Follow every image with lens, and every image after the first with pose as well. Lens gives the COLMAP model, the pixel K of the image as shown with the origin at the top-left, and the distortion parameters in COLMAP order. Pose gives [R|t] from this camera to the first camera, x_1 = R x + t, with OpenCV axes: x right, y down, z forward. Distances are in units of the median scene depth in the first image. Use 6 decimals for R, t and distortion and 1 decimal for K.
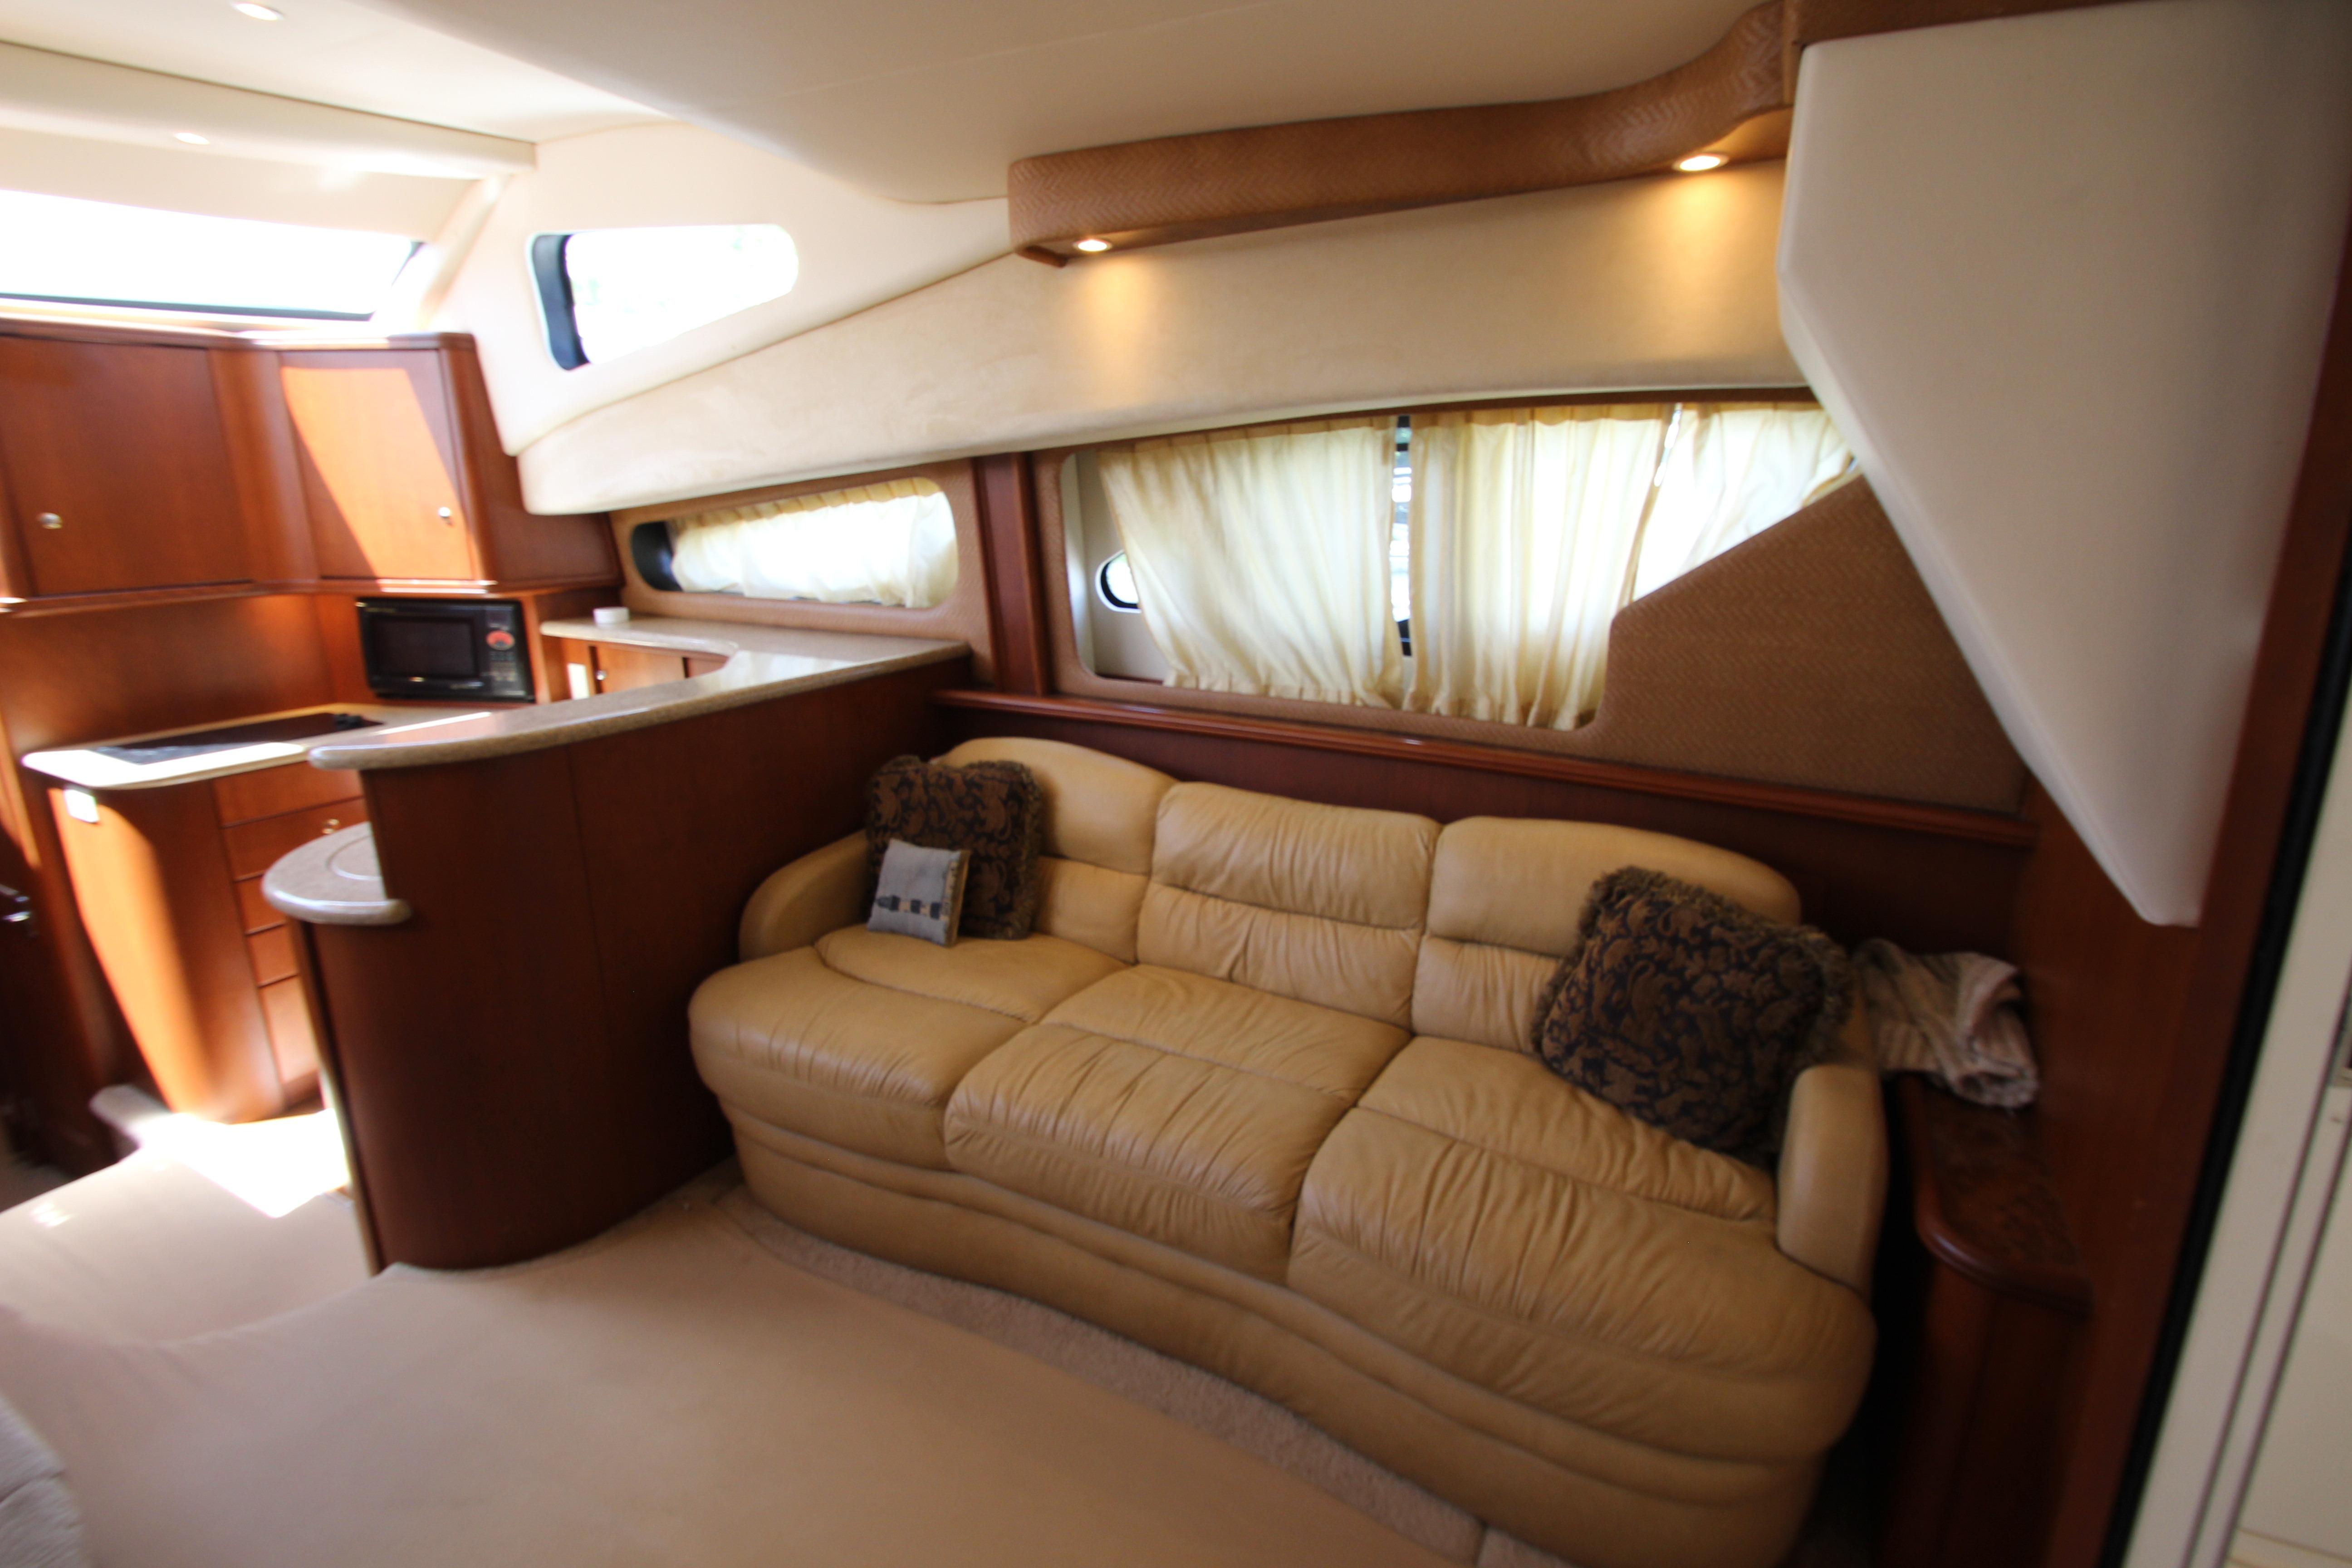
lens RADIAL K [[1102.1, 0, 1222.7], [0, 1102.1, 779.3], [0, 0, 1]] dist [-0.003051, -0.012603]
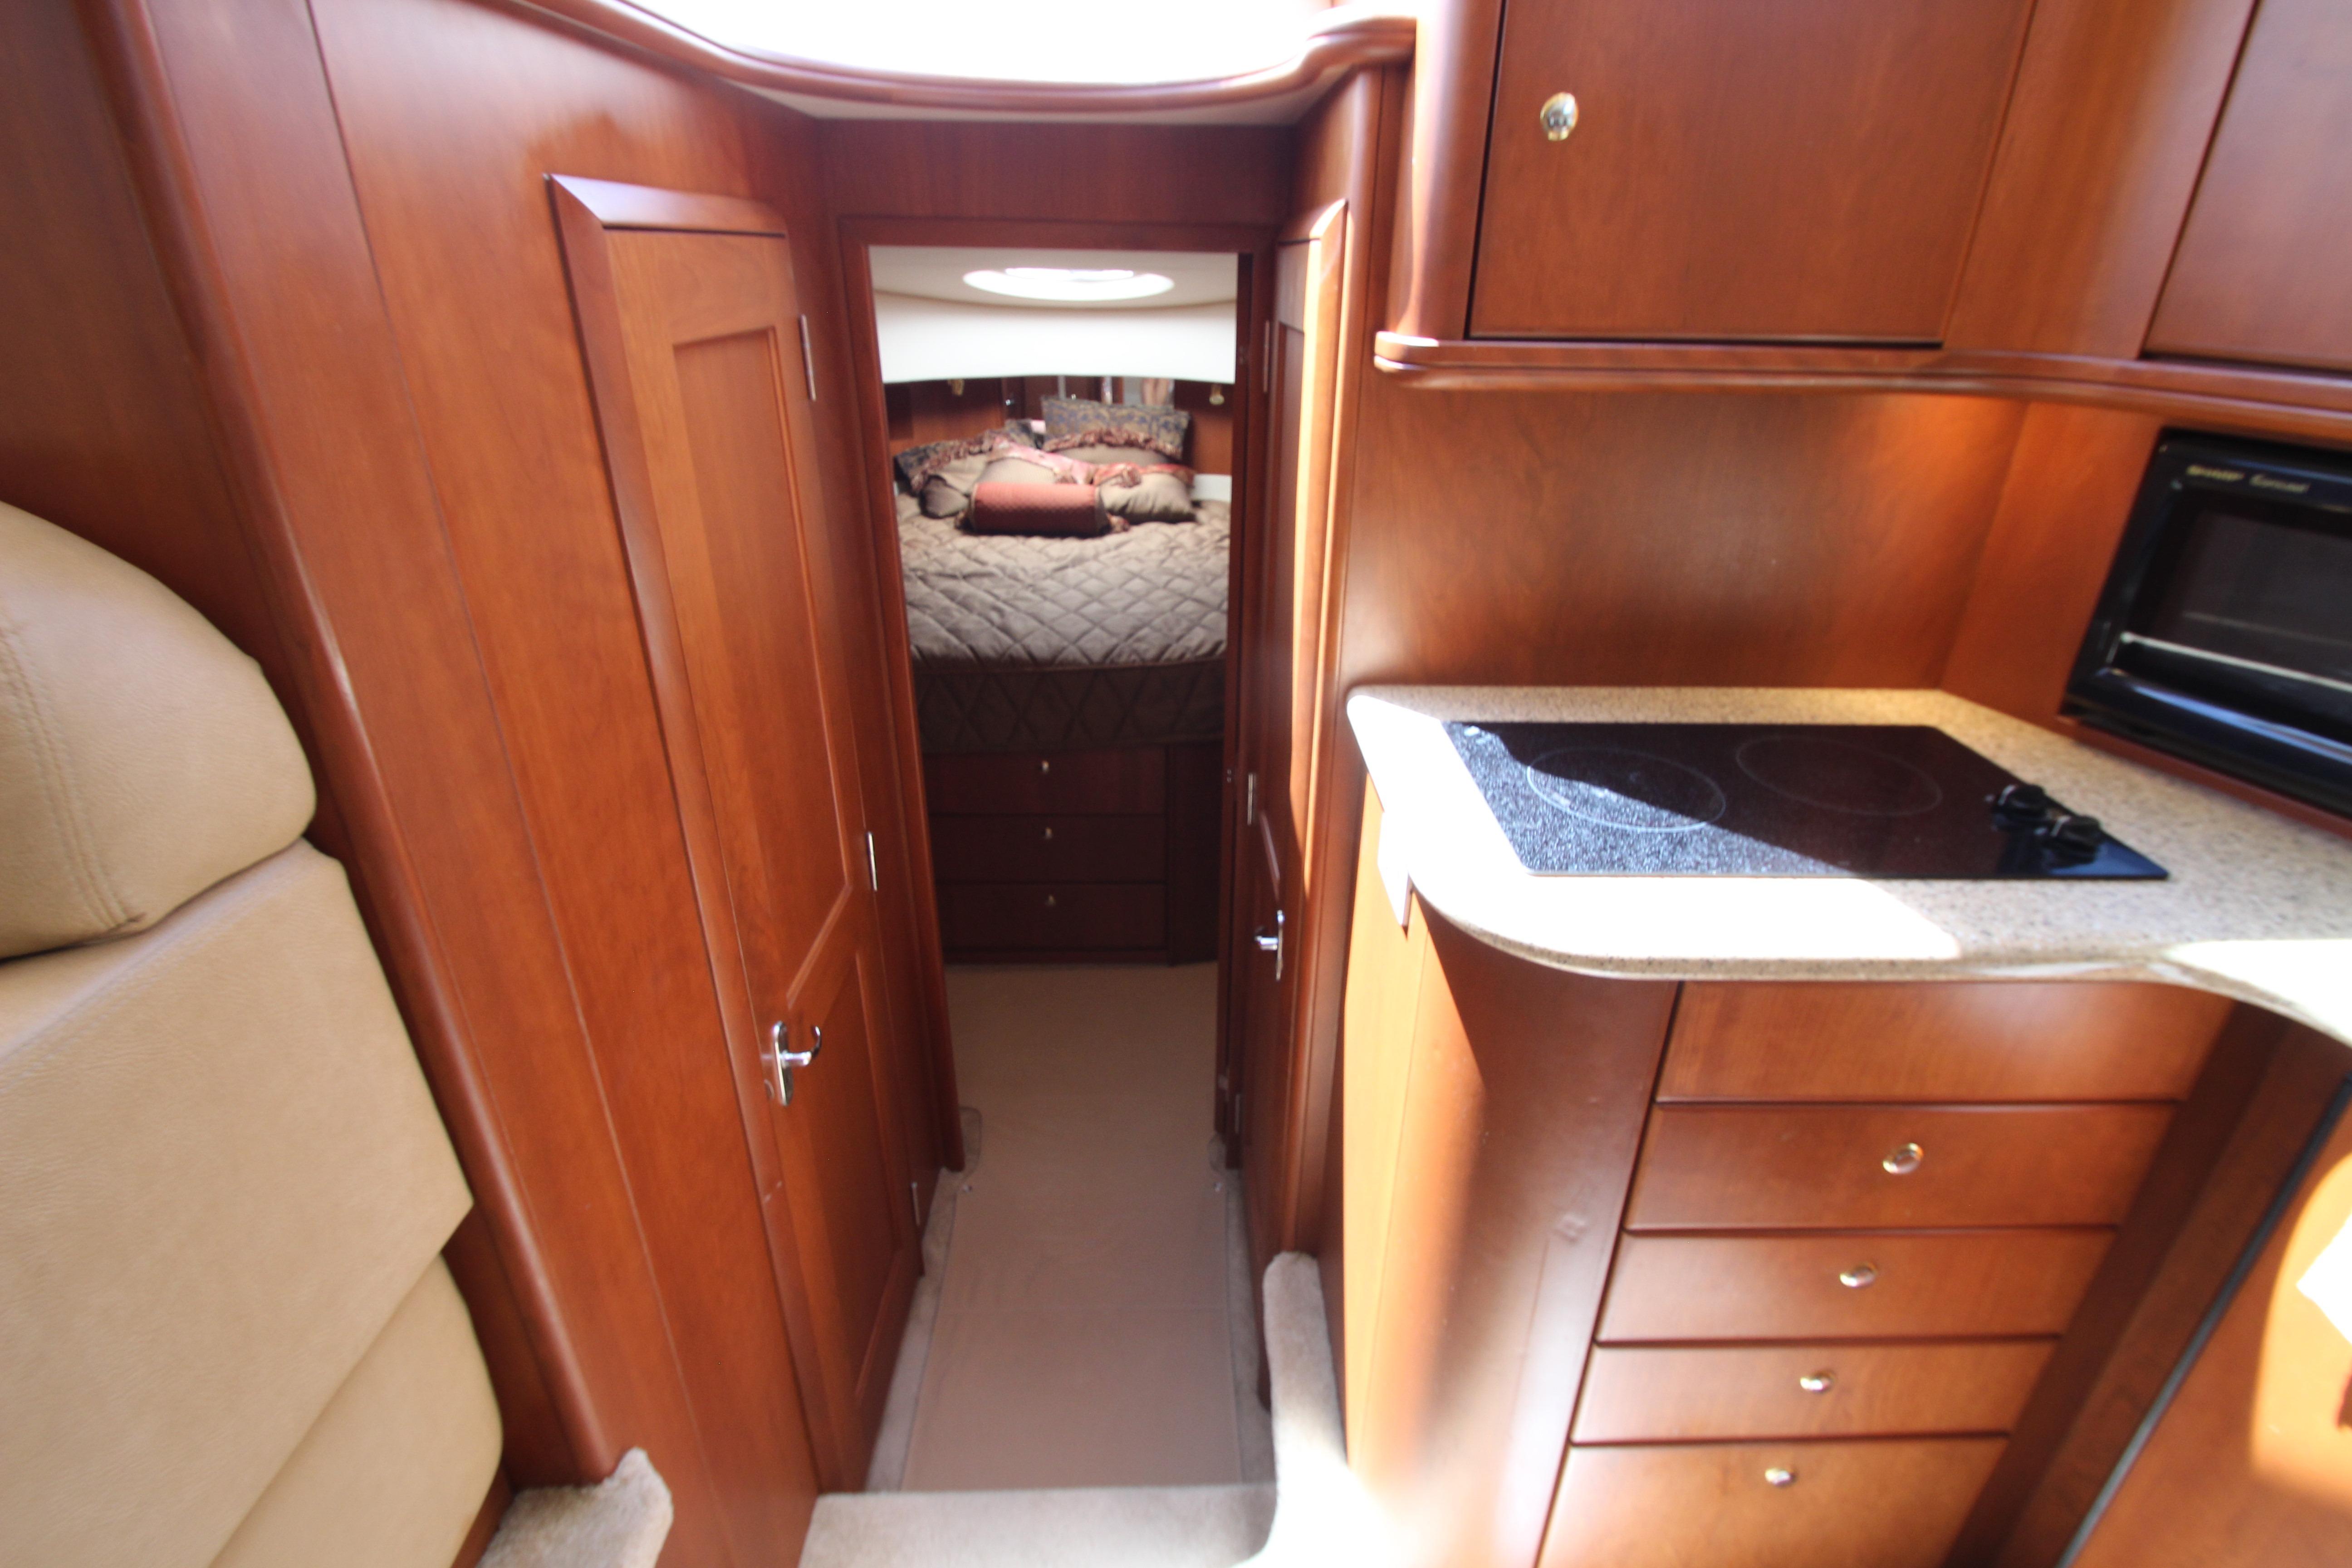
lens RADIAL K [[1102.1, 0, 1222.7], [0, 1102.1, 779.3], [0, 0, 1]] dist [-0.003051, -0.012603]
pose [[0.518893, 0.375665, -0.767871, -0.713316], [-0.240641, 0.926130, 0.290475, -0.104327], [0.820269, 0.034055, 0.570963, 0.643221]]
